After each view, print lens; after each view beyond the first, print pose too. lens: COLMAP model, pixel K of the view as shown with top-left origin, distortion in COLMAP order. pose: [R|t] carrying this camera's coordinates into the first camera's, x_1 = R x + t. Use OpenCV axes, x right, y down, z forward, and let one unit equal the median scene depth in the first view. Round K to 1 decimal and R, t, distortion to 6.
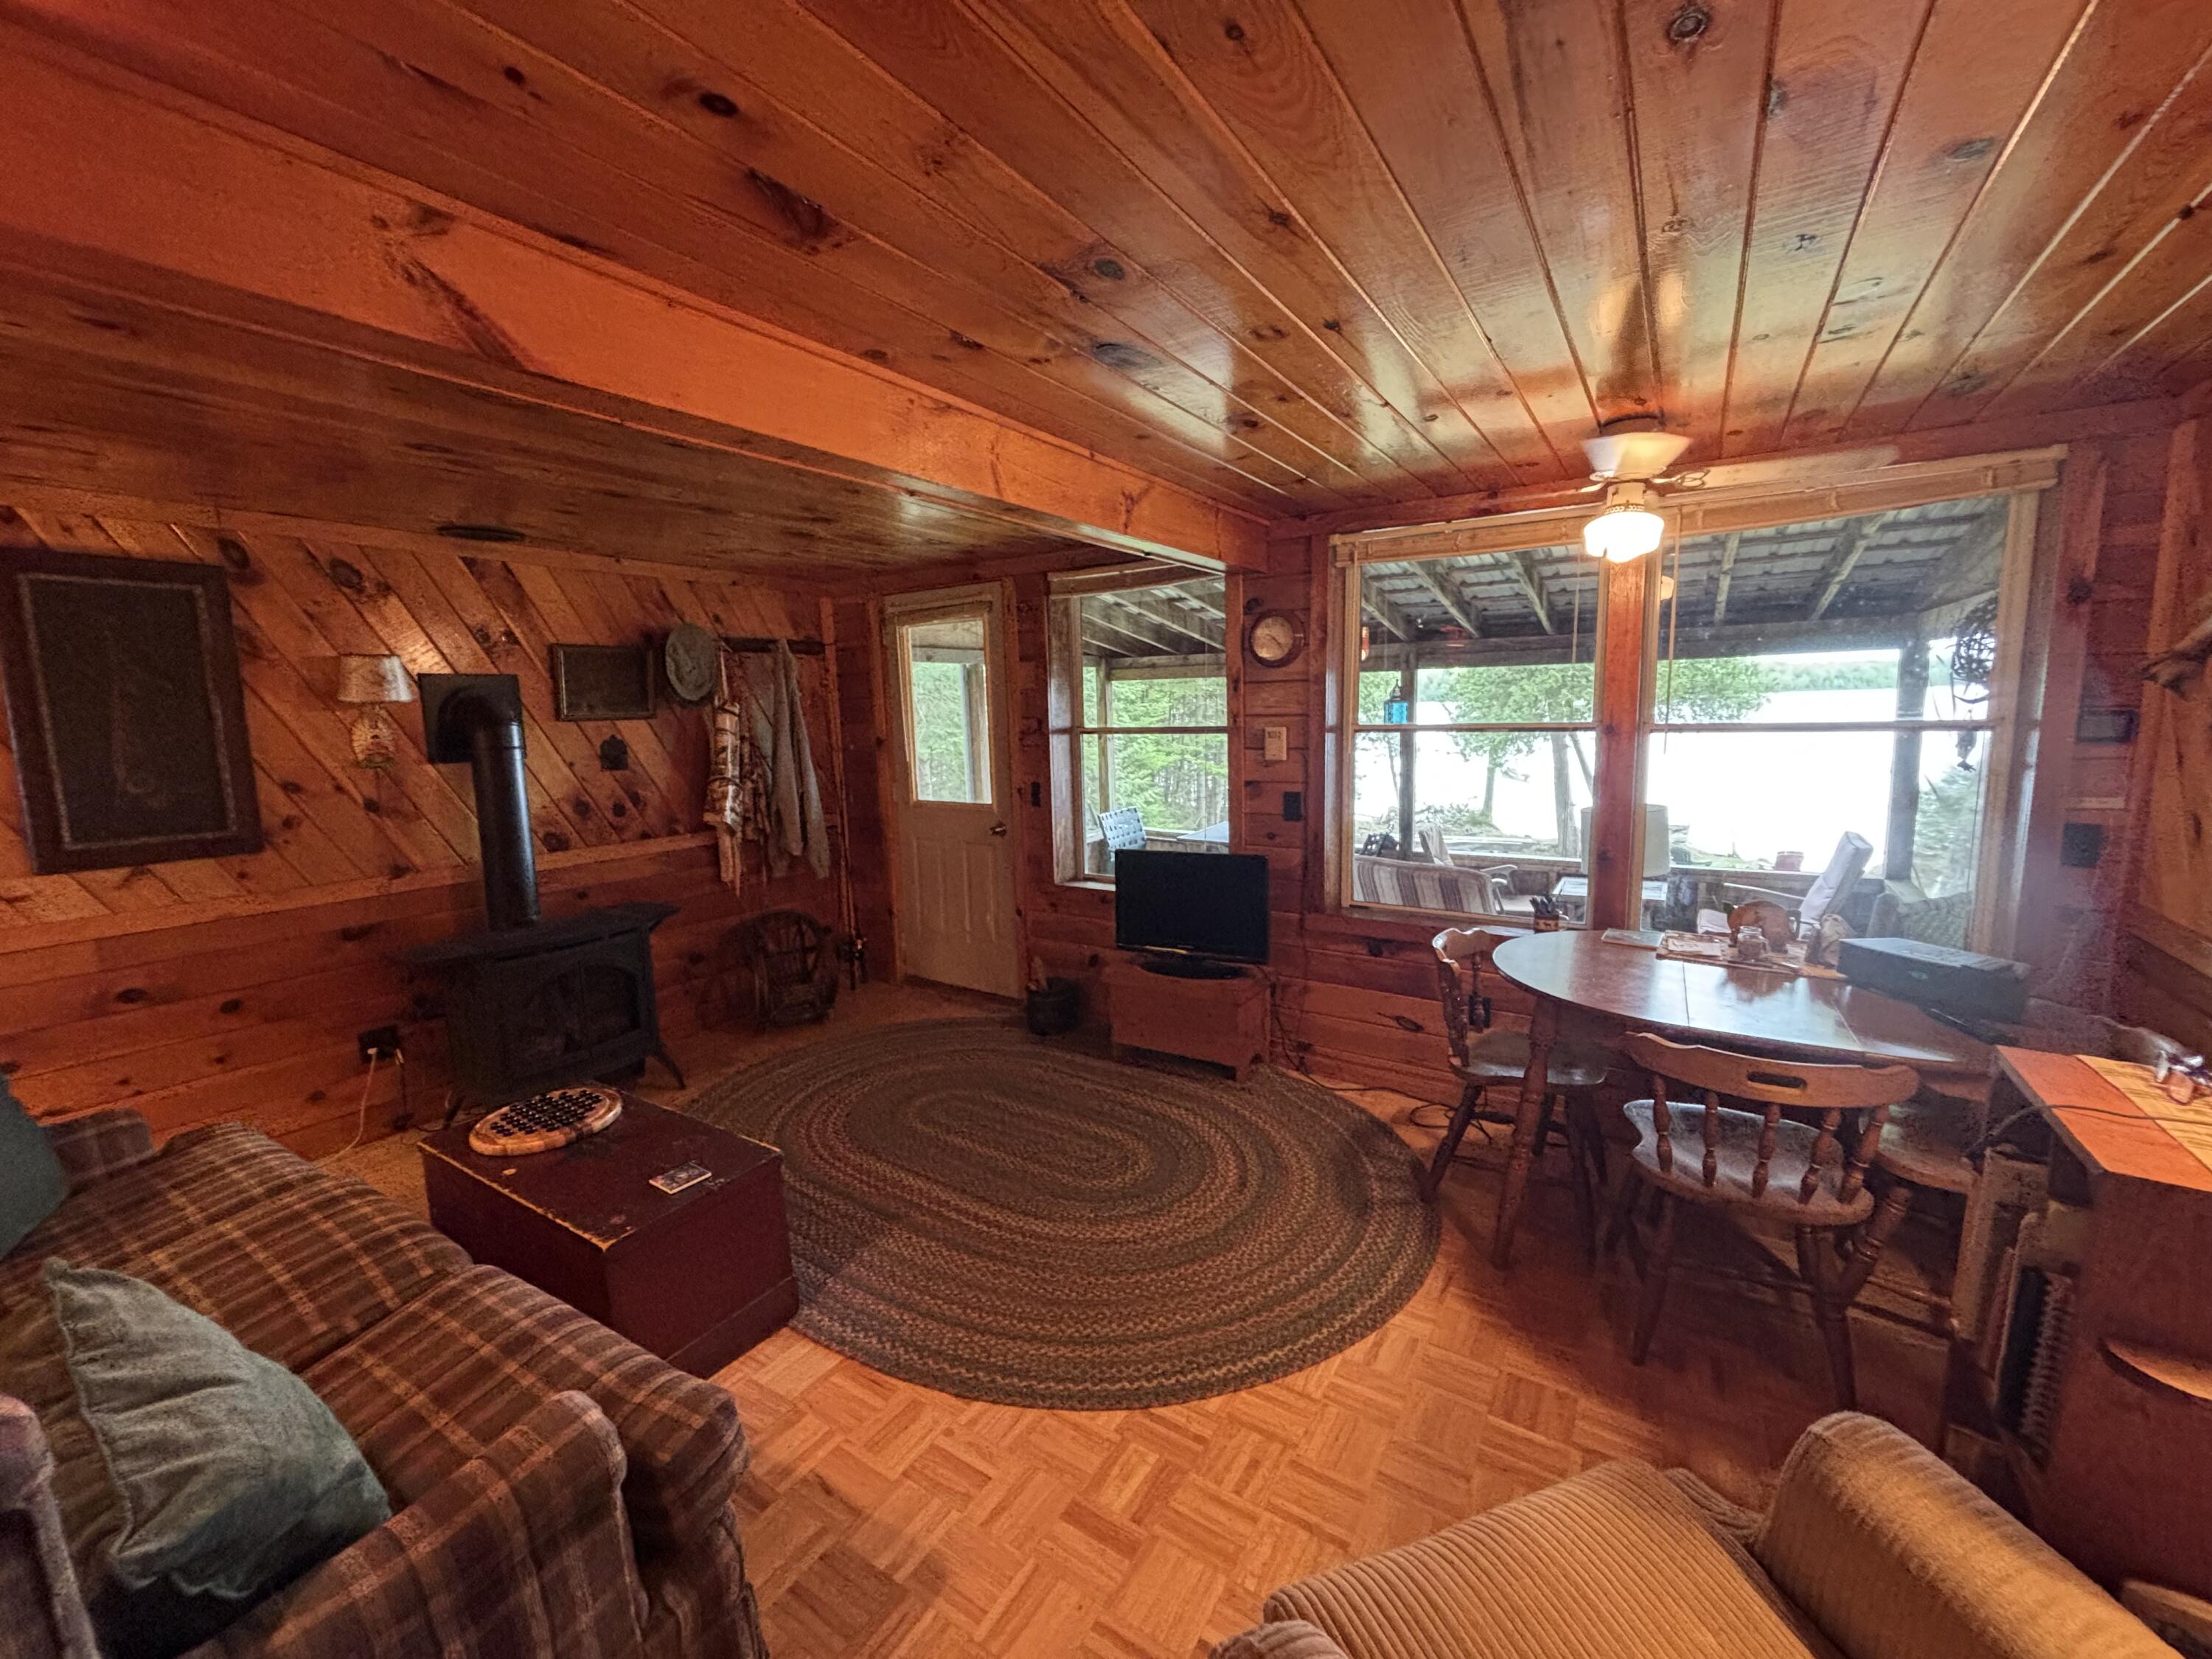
lens RADIAL K [[883.1, 0, 1100.3], [0, 883.1, 827.2], [0, 0, 1]] dist [0.001818, 0.000139]
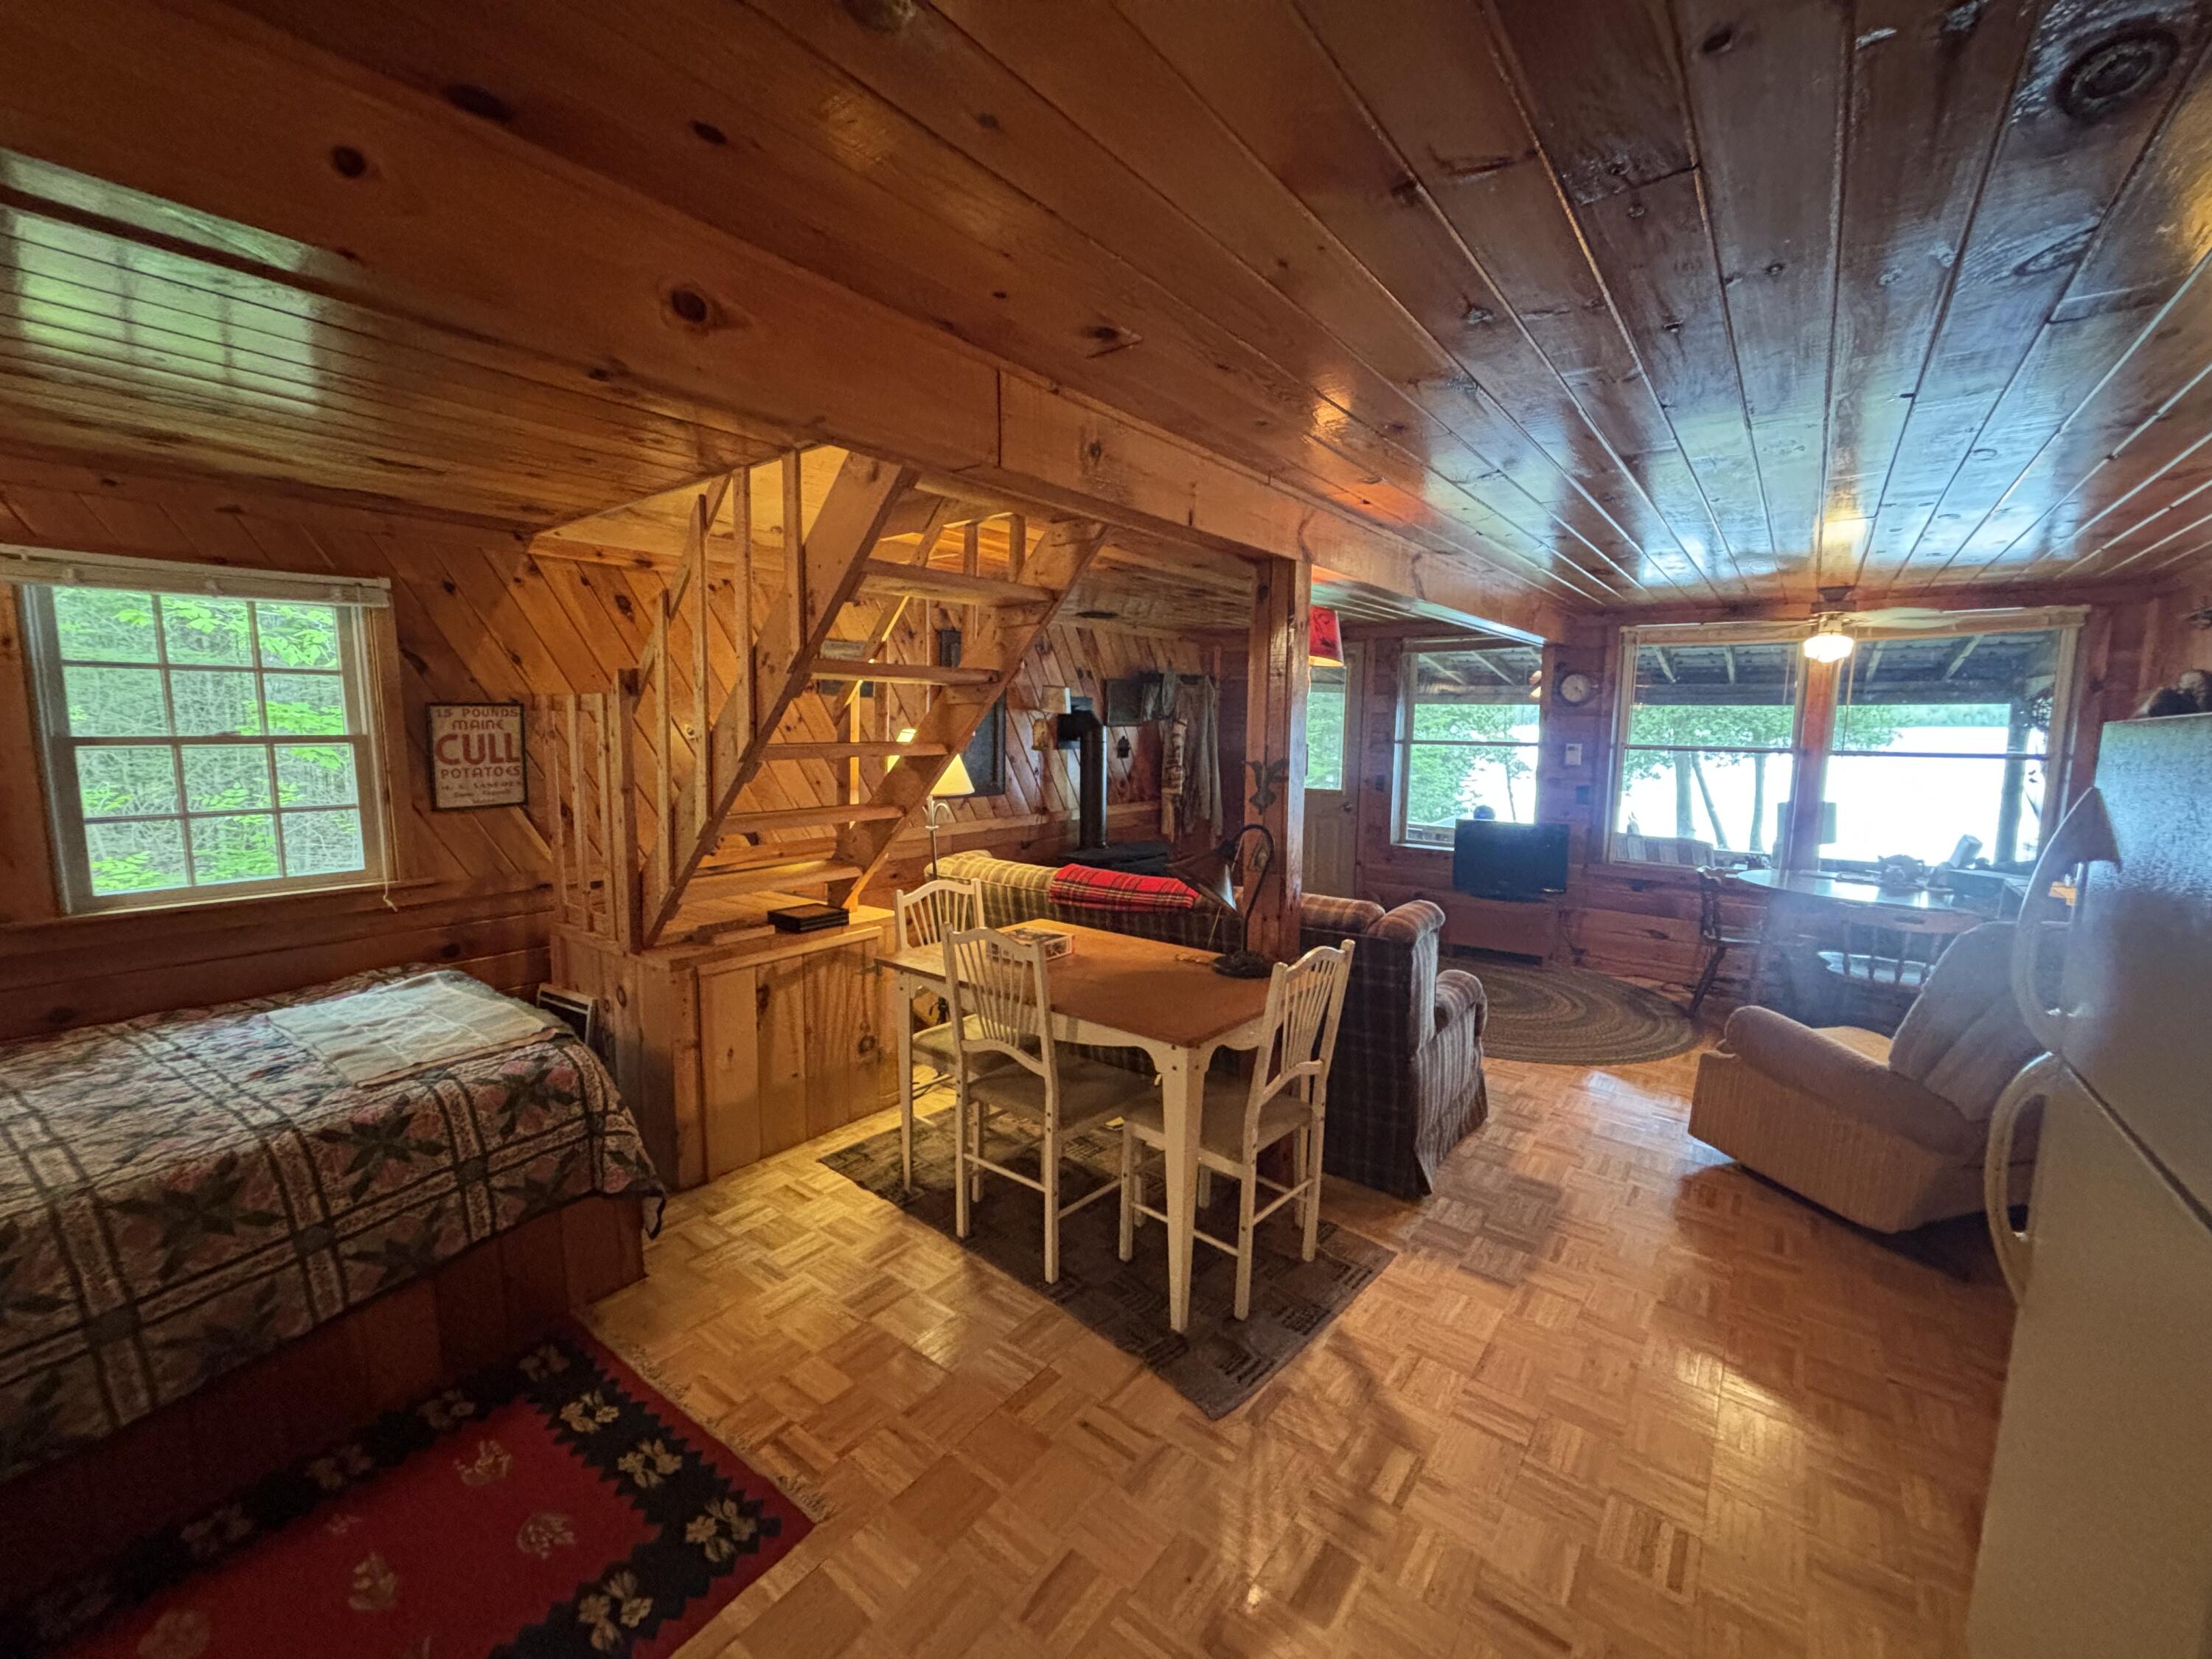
lens RADIAL K [[899.1, 0, 1098.5], [0, 899.1, 829.4], [0, 0, 1]] dist [0.005865, 0.000547]
pose [[0.996262, 0.041948, -0.075515, -0.517663], [-0.042854, 0.999027, -0.010416, 0.091320], [0.075004, 0.013613, 0.997090, -0.663123]]
